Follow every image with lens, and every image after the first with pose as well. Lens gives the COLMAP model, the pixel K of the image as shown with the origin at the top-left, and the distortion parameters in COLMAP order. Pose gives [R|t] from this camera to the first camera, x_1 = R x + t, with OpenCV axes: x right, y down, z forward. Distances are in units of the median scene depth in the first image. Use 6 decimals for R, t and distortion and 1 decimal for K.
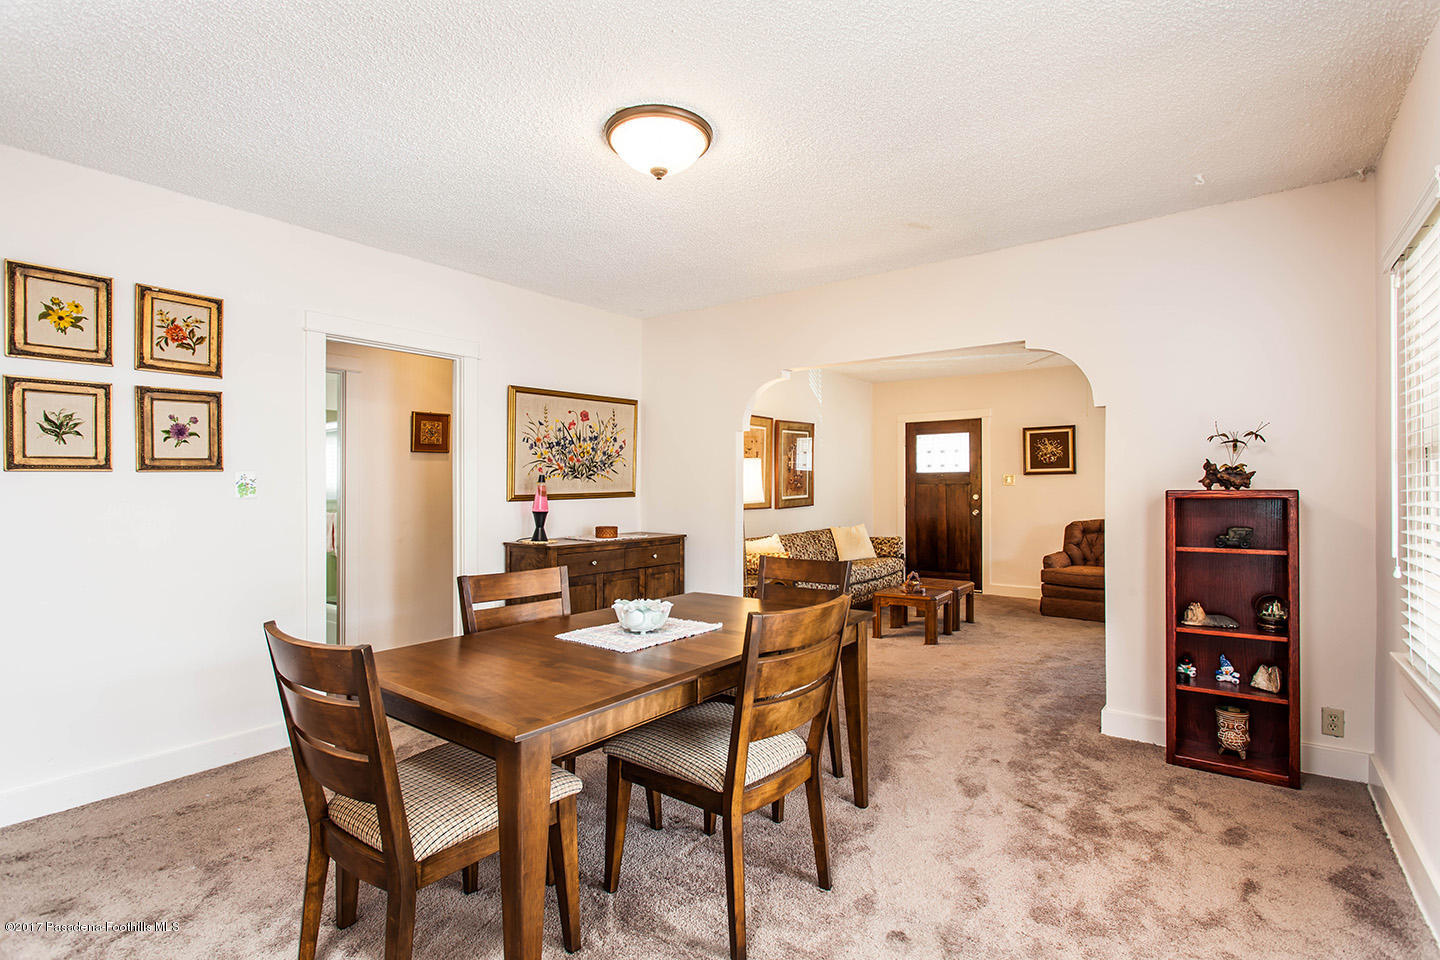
lens RADIAL K [[693.1, 0, 717.8], [0, 693.1, 485.5], [0, 0, 1]] dist [0.002095, 0.000426]
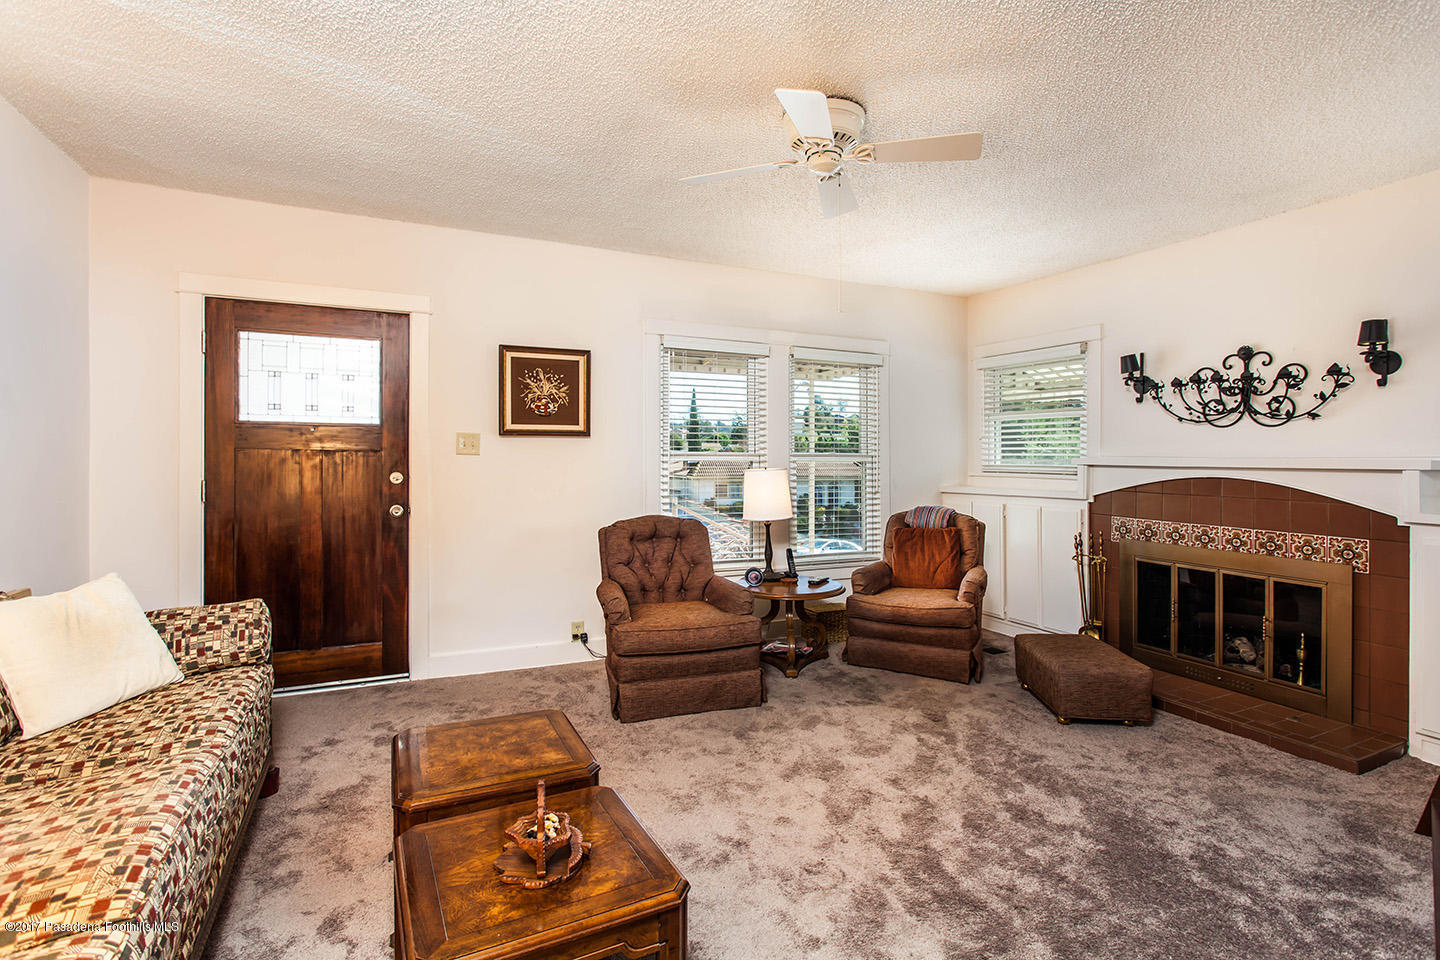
lens RADIAL K [[693.1, 0, 736.2], [0, 693.1, 460.9], [0, 0, 1]] dist [0.002095, 0.000426]
pose [[0.465781, 0.011924, 0.884820, 0.066028], [-0.010918, 0.999911, -0.007728, 0.006288], [-0.884833, -0.006061, 0.465869, 0.610614]]
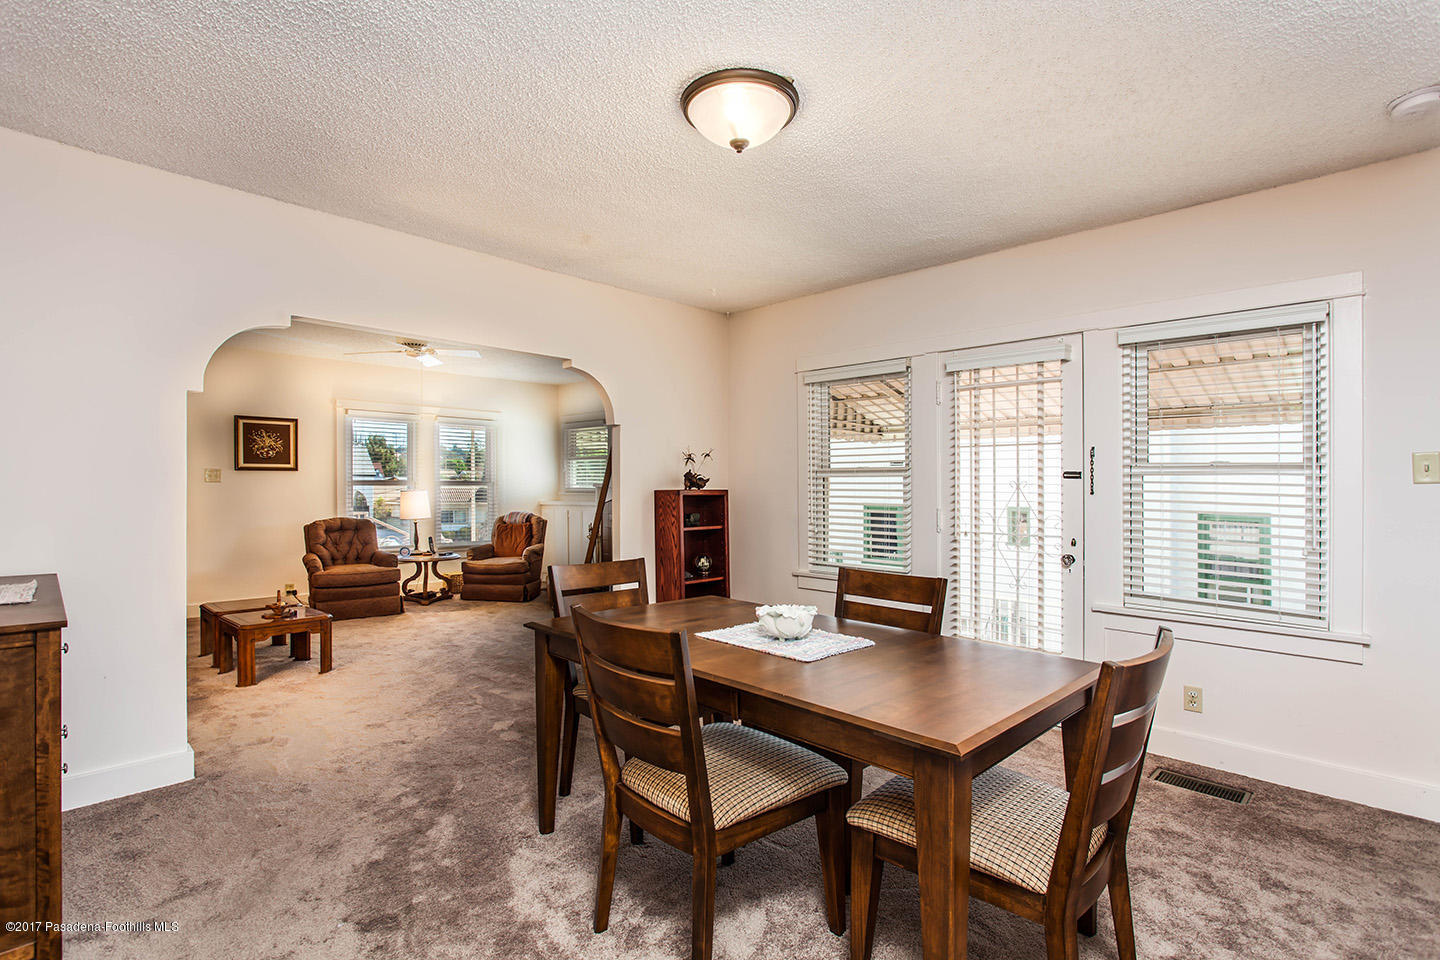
lens RADIAL K [[693.1, 0, 717.5], [0, 693.1, 492.7], [0, 0, 1]] dist [0.002095, 0.000426]
pose [[0.149529, -0.003267, 0.988752, -0.322393], [-0.011201, 0.999925, 0.004998, 0.001784], [-0.988694, -0.011822, 0.149481, 0.286510]]
